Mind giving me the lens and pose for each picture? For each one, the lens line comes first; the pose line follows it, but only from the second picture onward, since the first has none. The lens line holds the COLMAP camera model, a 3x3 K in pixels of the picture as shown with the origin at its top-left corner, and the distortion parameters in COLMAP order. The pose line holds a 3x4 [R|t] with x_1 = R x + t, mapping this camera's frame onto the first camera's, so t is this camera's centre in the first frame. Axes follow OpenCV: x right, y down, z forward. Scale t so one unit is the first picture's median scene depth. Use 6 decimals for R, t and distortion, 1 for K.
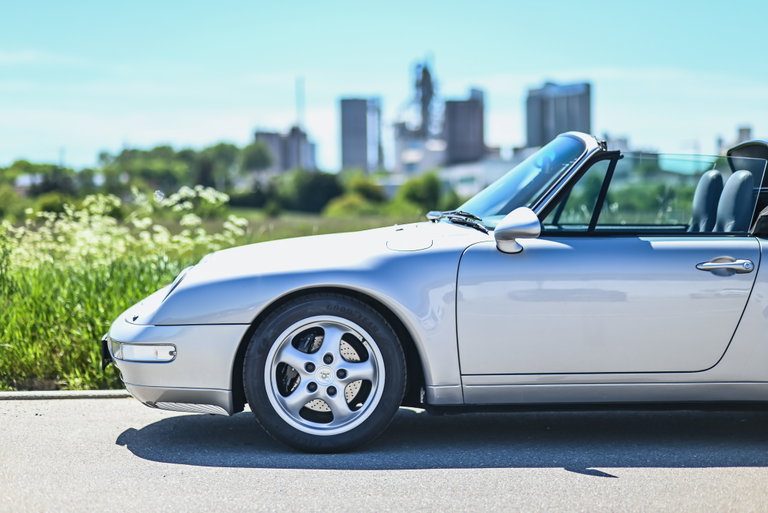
lens RADIAL K [[1919.5, 0, 384.0], [0, 1919.5, 256.5], [0, 0, 1]] dist [0.231391, 0.213380]
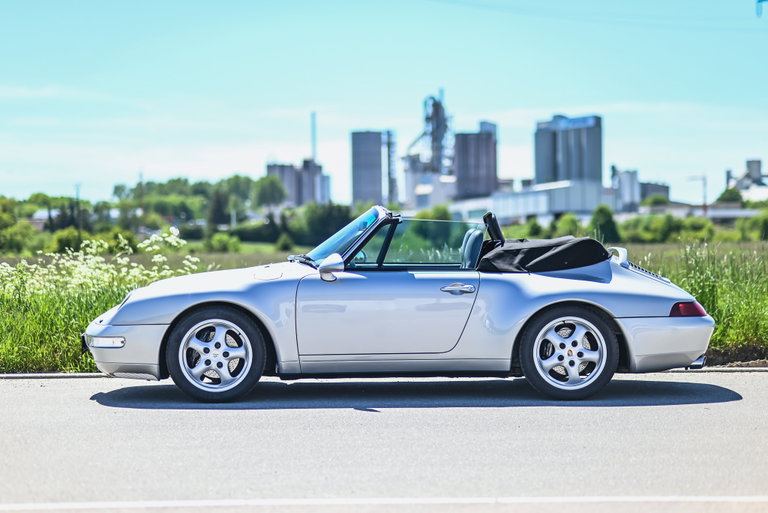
lens RADIAL K [[2078.6, 0, 384.0], [0, 2078.6, 256.5], [0, 0, 1]] dist [0.372154, -0.081768]
pose [[0.999742, -0.000837, -0.022699, 0.148654], [0.000474, 0.999872, -0.015996, 0.005507], [0.022709, 0.015981, 0.999614, -0.757417]]
